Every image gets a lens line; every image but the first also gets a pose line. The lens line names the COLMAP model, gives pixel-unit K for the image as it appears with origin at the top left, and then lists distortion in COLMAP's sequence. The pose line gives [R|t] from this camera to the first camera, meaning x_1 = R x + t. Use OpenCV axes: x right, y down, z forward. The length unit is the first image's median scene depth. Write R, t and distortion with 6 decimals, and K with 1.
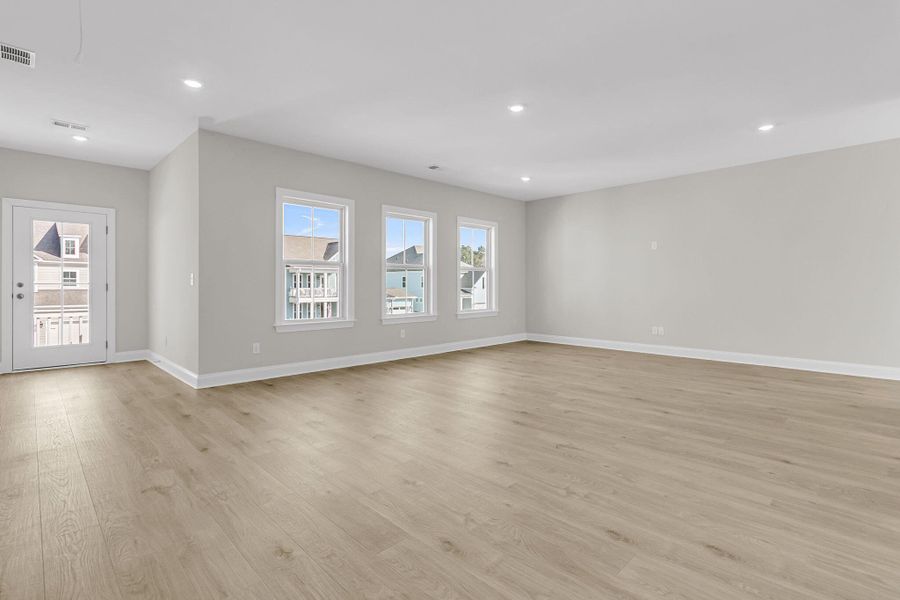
lens RADIAL K [[436.0, 0, 450.7], [0, 436.0, 281.1], [0, 0, 1]] dist [-0.001512, 0.000146]
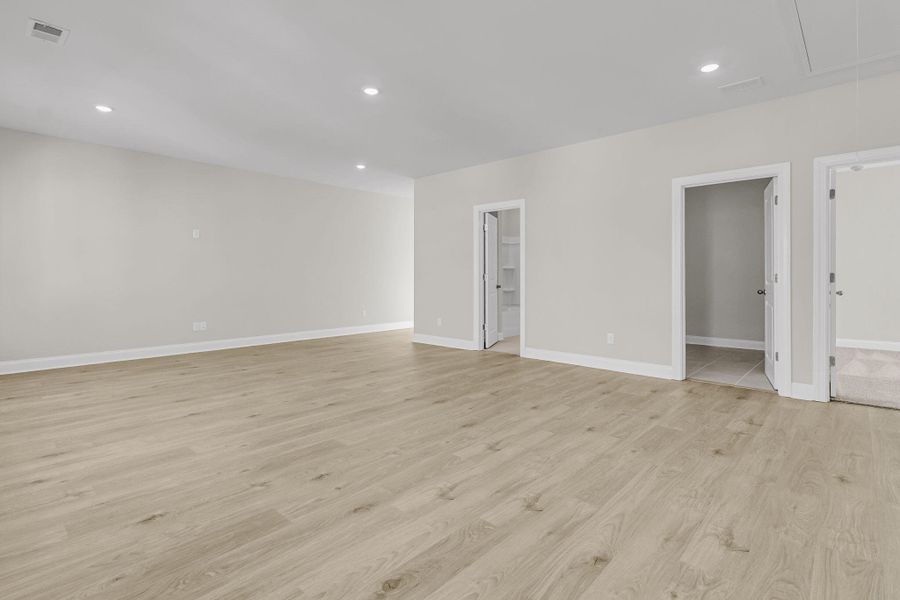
lens RADIAL K [[436.0, 0, 450.7], [0, 436.0, 281.1], [0, 0, 1]] dist [-0.001512, 0.000146]
pose [[-0.051337, -0.011555, 0.998615, -1.351132], [-0.010067, 0.999888, 0.011052, 0.010977], [-0.998631, -0.009486, -0.051447, 1.470962]]
